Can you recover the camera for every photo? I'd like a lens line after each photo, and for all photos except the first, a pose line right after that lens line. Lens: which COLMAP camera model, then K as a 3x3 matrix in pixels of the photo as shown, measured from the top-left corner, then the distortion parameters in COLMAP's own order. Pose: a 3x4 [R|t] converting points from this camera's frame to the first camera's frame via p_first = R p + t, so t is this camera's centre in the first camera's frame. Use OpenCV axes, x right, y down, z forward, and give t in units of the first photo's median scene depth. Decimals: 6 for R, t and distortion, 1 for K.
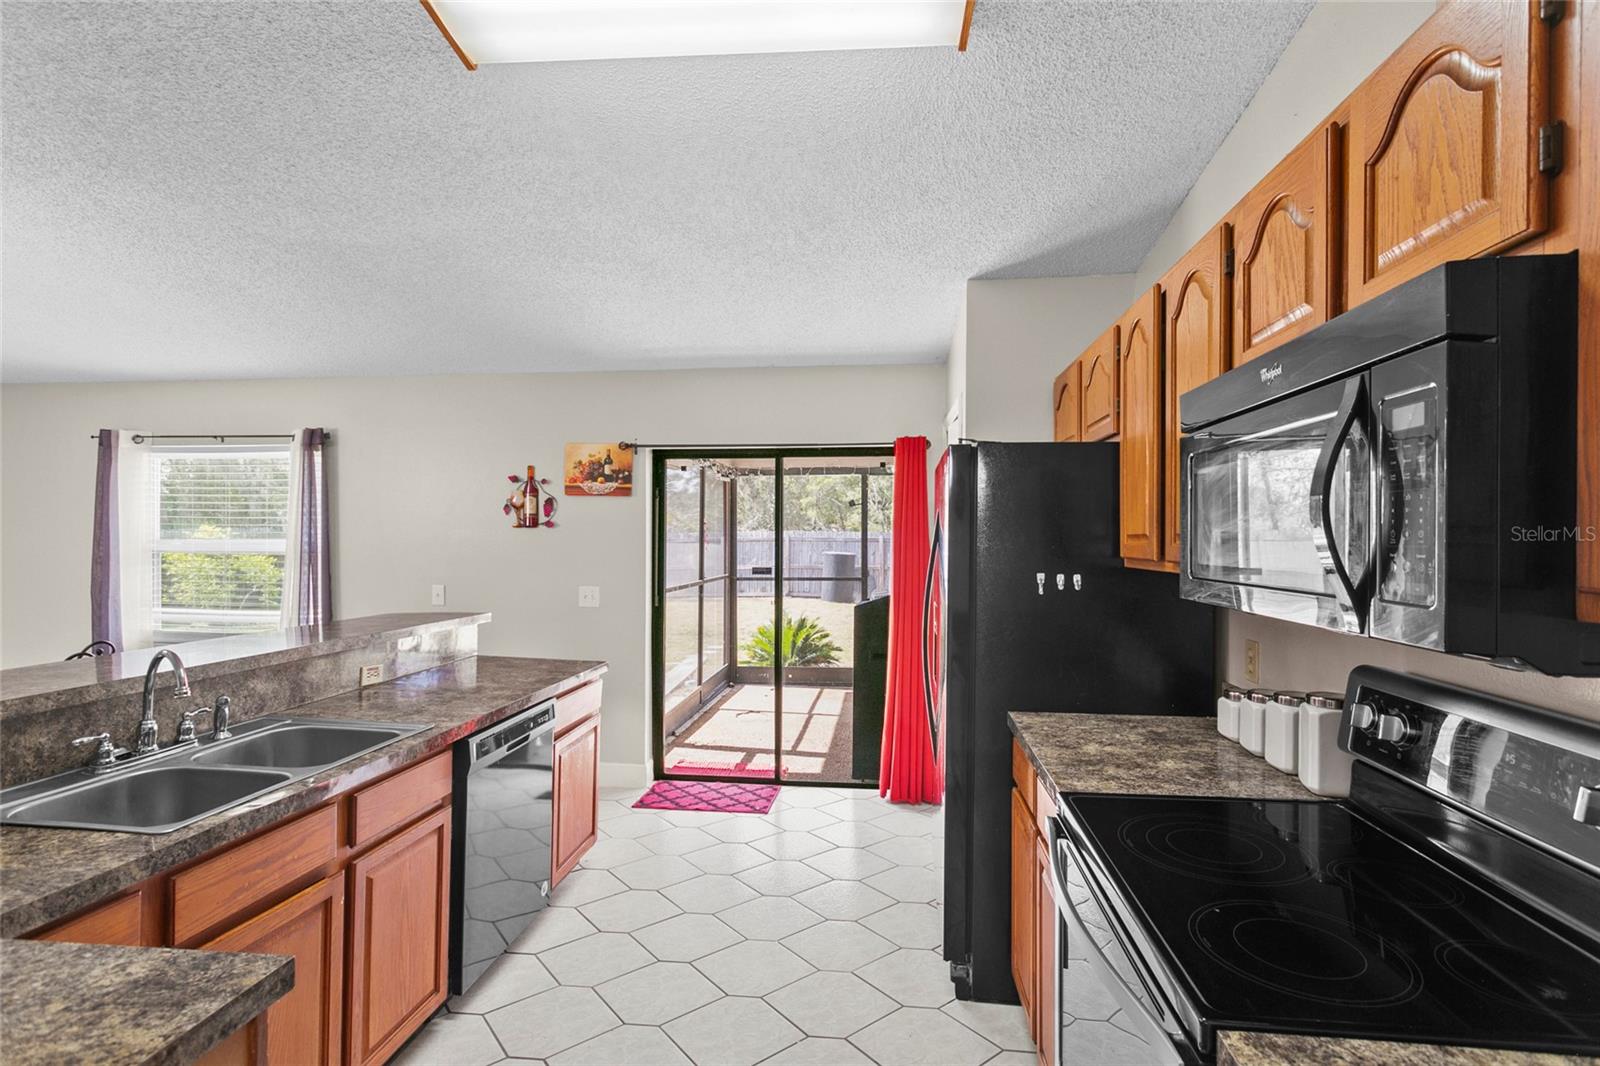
lens RADIAL K [[775.7, 0, 799.8], [0, 775.7, 536.3], [0, 0, 1]] dist [0.000140, -0.000012]
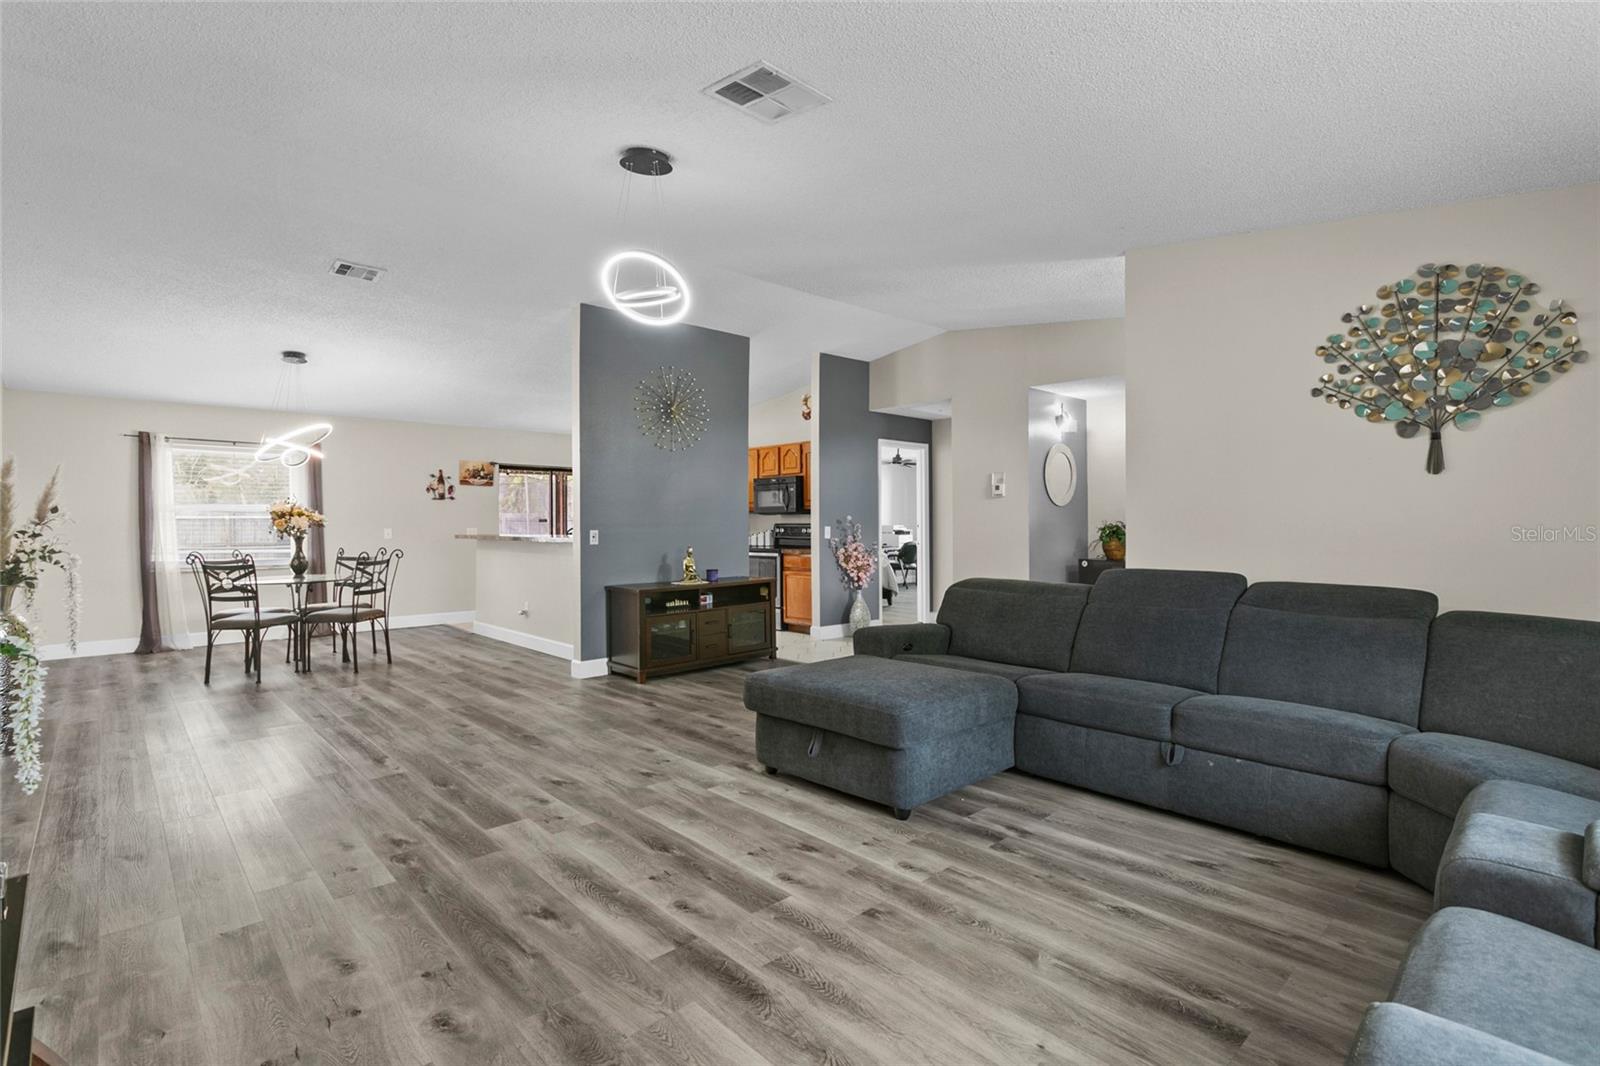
lens RADIAL K [[775.7, 0, 800.2], [0, 775.7, 531.8], [0, 0, 1]] dist [0.000140, -0.000012]
pose [[0.649427, -0.016354, 0.760248, -1.304984], [-0.000688, 0.999756, 0.022094, 0.028045], [-0.760424, -0.014872, 0.649257, -1.077276]]
